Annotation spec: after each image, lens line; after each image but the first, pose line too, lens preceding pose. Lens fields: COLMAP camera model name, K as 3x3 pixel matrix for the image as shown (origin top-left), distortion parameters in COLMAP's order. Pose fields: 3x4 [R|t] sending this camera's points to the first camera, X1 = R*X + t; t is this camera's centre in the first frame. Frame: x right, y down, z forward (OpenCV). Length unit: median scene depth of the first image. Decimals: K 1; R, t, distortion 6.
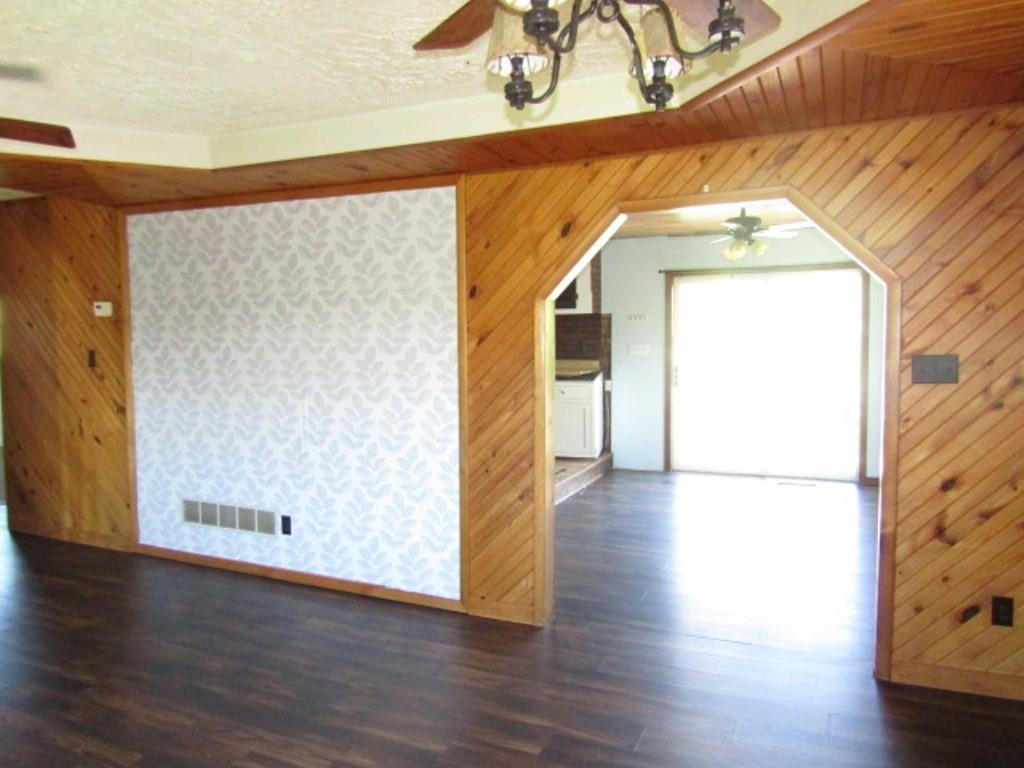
lens RADIAL K [[743.0, 0, 509.8], [0, 743.0, 384.2], [0, 0, 1]] dist [0.014574, 0.000789]
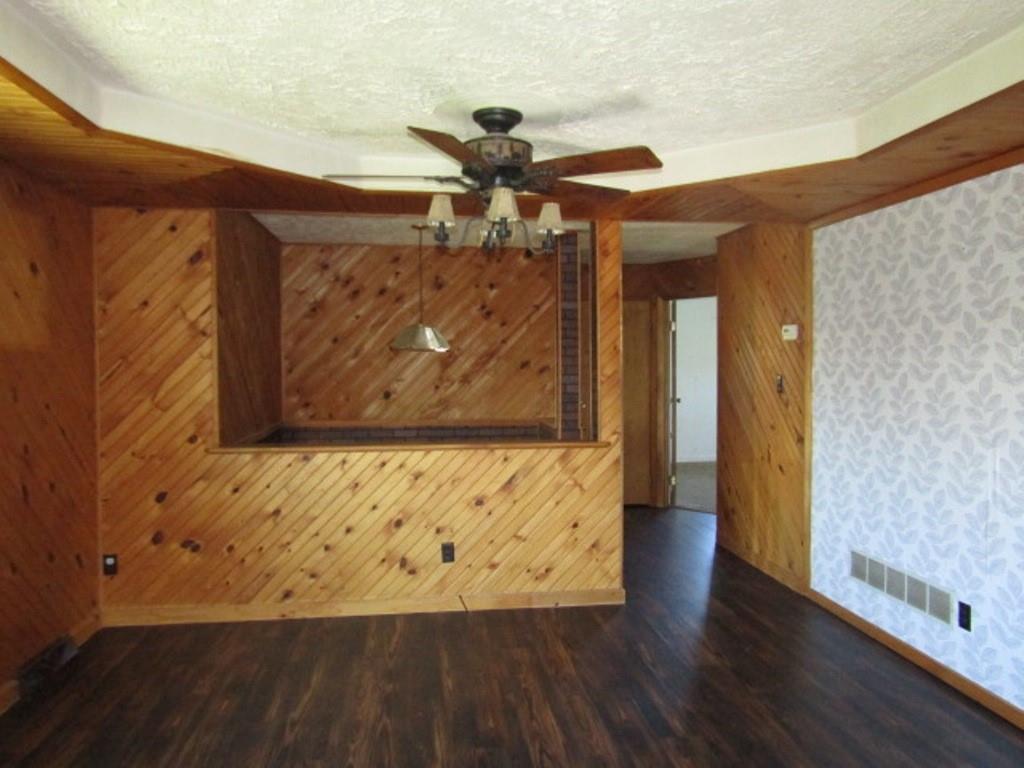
lens RADIAL K [[743.0, 0, 514.0], [0, 743.0, 390.9], [0, 0, 1]] dist [0.014574, 0.000789]
pose [[0.543711, 0.028122, -0.838801, 0.067220], [-0.042039, 0.999096, 0.006246, -0.018186], [0.838219, 0.031866, 0.544402, 0.198843]]
